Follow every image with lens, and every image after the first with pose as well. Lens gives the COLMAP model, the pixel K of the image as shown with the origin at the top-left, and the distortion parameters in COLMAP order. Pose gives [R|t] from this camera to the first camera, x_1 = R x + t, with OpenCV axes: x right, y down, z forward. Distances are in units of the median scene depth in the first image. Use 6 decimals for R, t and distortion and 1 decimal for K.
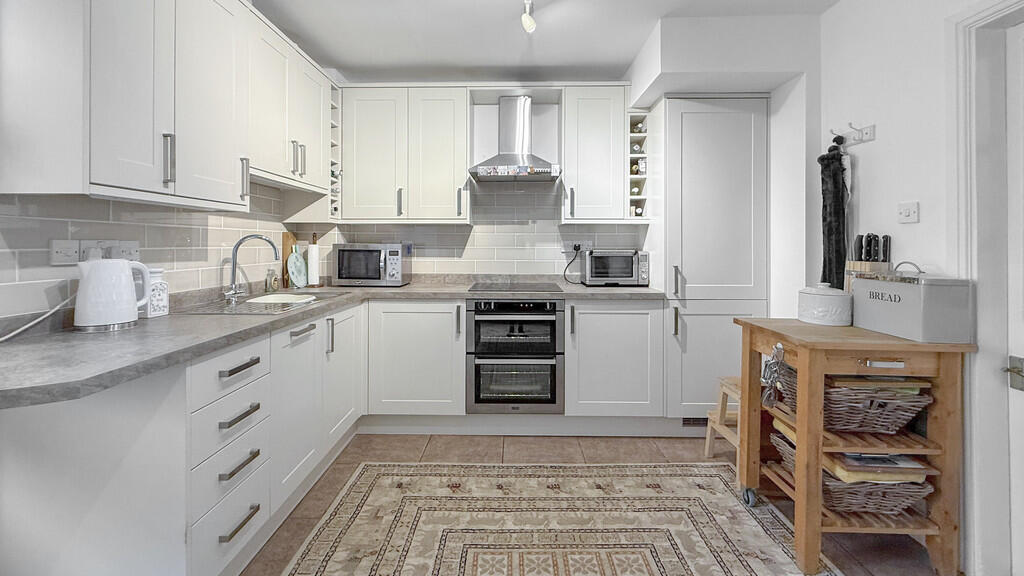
lens RADIAL K [[435.7, 0, 503.0], [0, 435.7, 241.3], [0, 0, 1]] dist [0.002021, -0.000968]
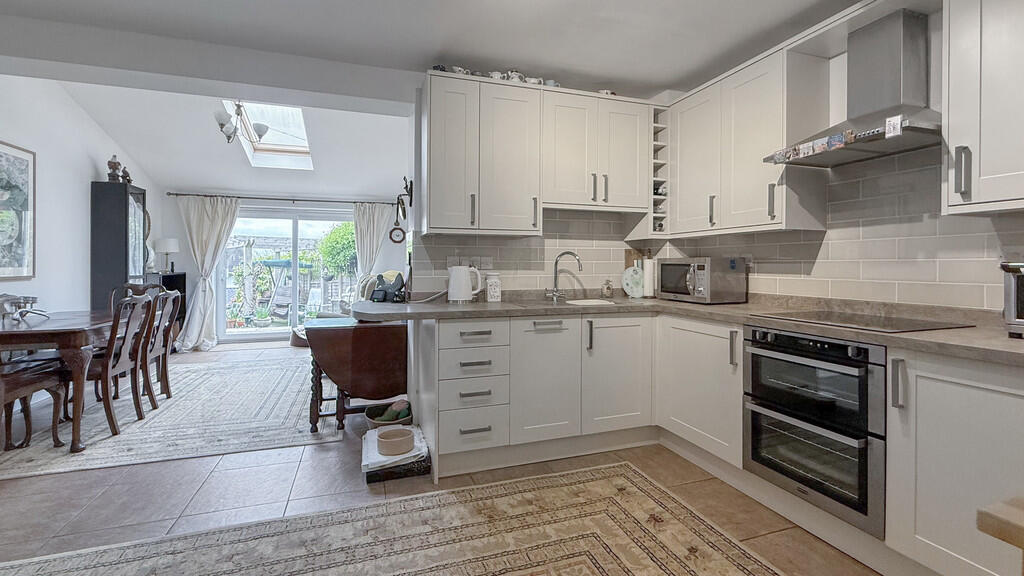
lens RADIAL K [[435.7, 0, 485.9], [0, 435.7, 261.6], [0, 0, 1]] dist [0.002021, -0.000968]
pose [[0.306725, -0.009410, -0.951752, 0.534251], [0.005467, 0.999952, -0.008125, 0.021311], [0.951782, -0.002711, 0.306762, 0.308849]]
